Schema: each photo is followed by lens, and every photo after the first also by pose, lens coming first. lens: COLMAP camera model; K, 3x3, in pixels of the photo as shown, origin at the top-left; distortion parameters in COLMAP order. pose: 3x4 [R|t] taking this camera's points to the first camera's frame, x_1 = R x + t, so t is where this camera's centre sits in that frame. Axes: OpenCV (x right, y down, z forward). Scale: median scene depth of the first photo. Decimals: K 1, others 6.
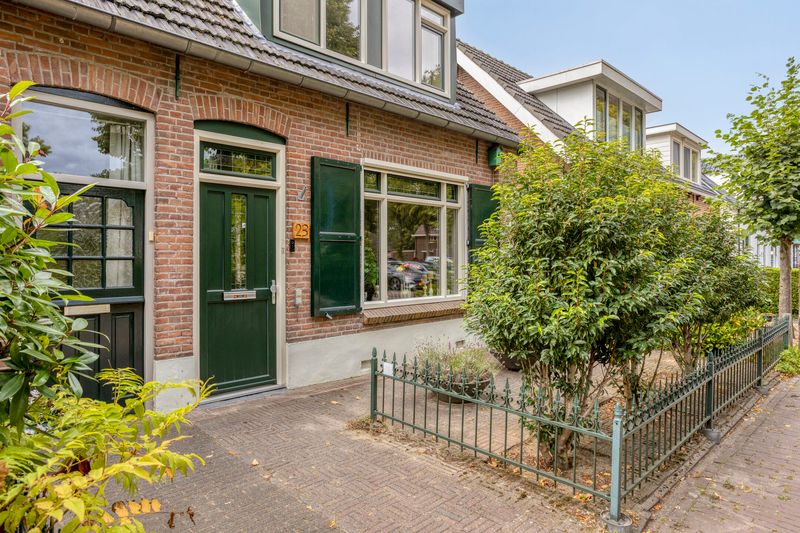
lens RADIAL K [[531.6, 0, 403.9], [0, 531.6, 240.0], [0, 0, 1]] dist [0.008564, 0.015502]
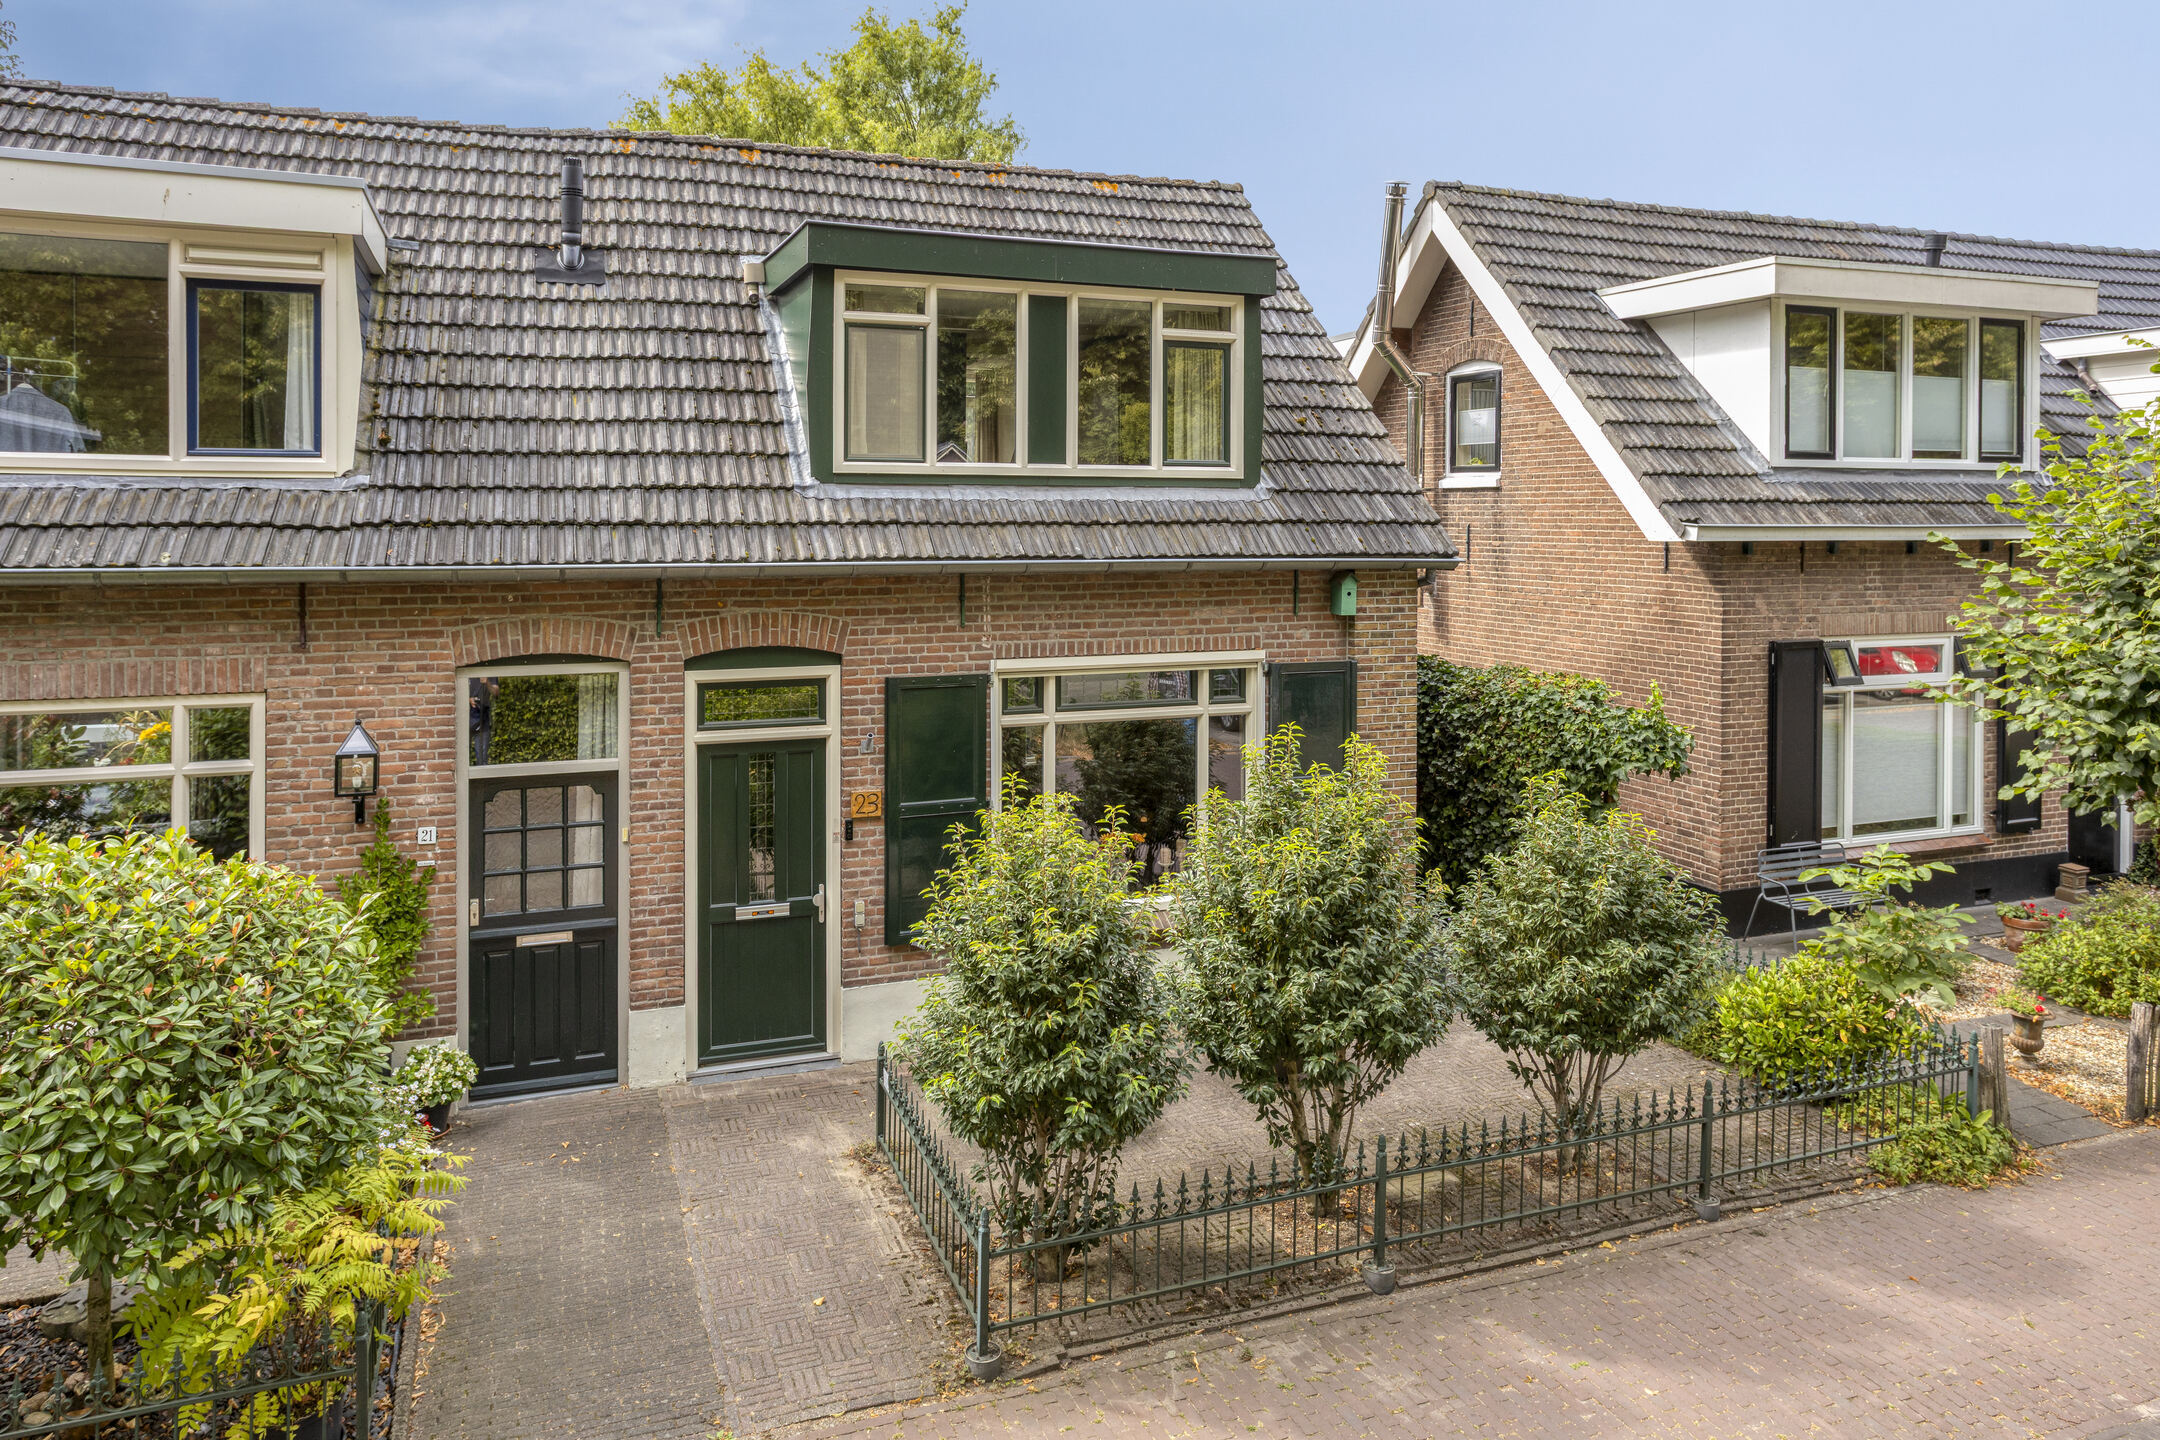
lens RADIAL K [[1559.2, 0, 1071.4], [0, 1559.2, 449.4], [0, 0, 1]] dist [-0.028105, 0.045803]
pose [[0.906195, -0.013170, -0.422655, 0.796694], [0.014567, 0.999894, 0.000075, -0.429493], [0.422609, -0.006224, 0.906291, -0.529612]]
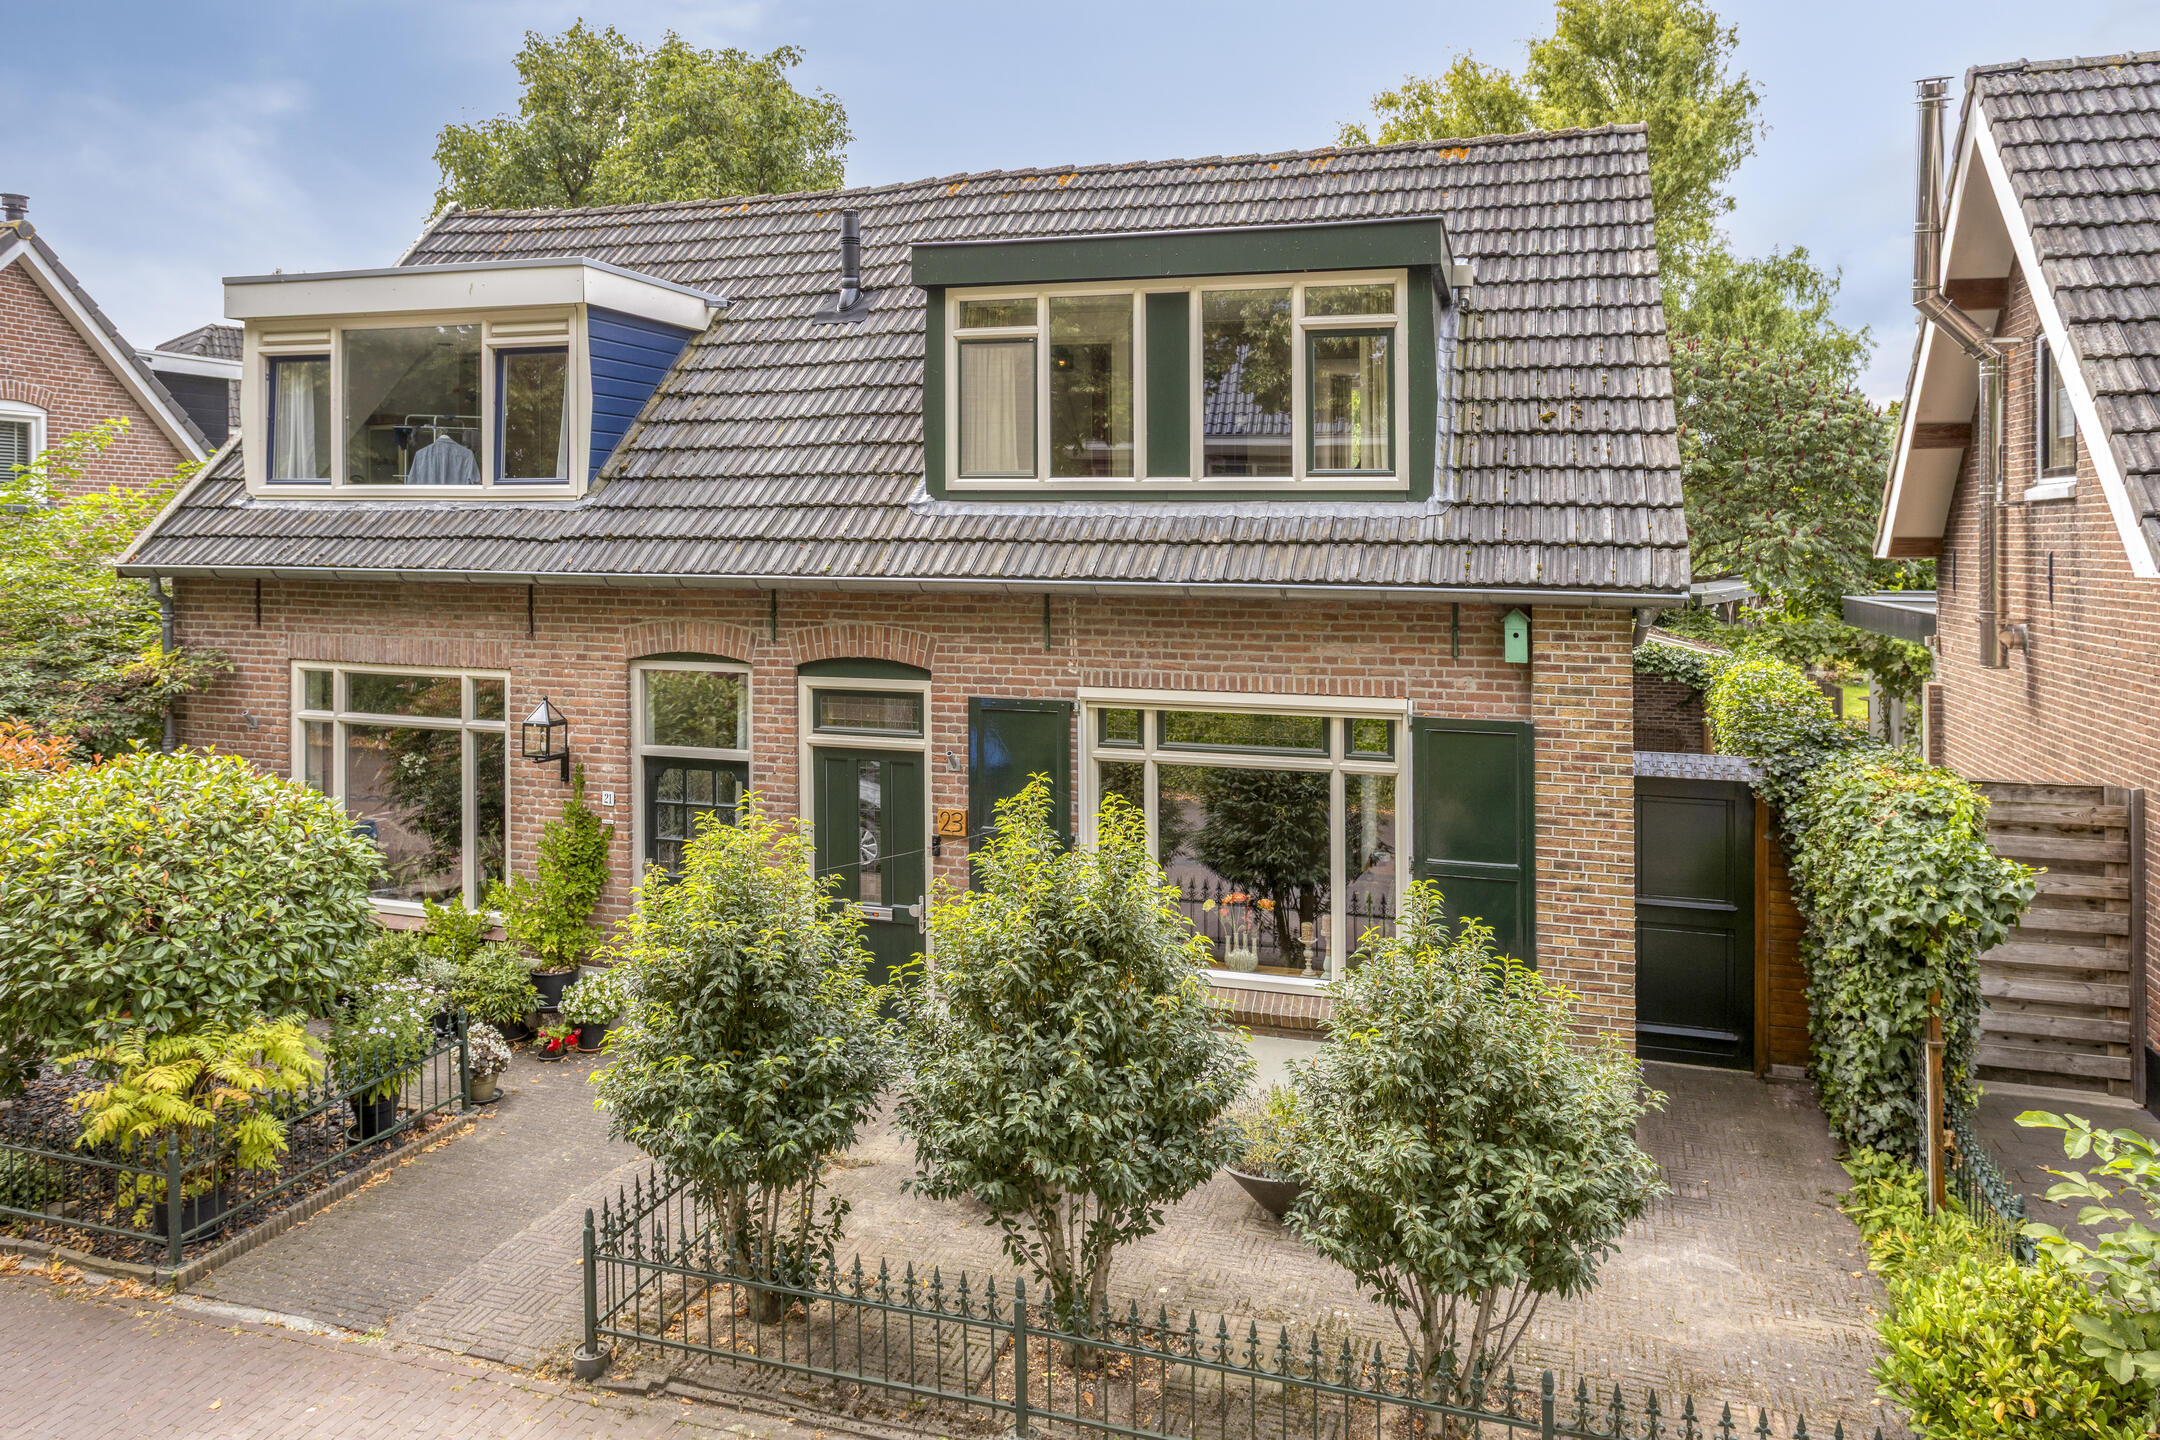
lens RADIAL K [[1559.2, 0, 1055.3], [0, 1559.2, 462.1], [0, 0, 1]] dist [-0.028105, 0.045803]
pose [[0.407058, -0.036775, -0.912662, 1.527907], [0.033570, 0.999116, -0.025287, -0.387418], [0.912785, -0.020345, 0.407933, 0.396550]]
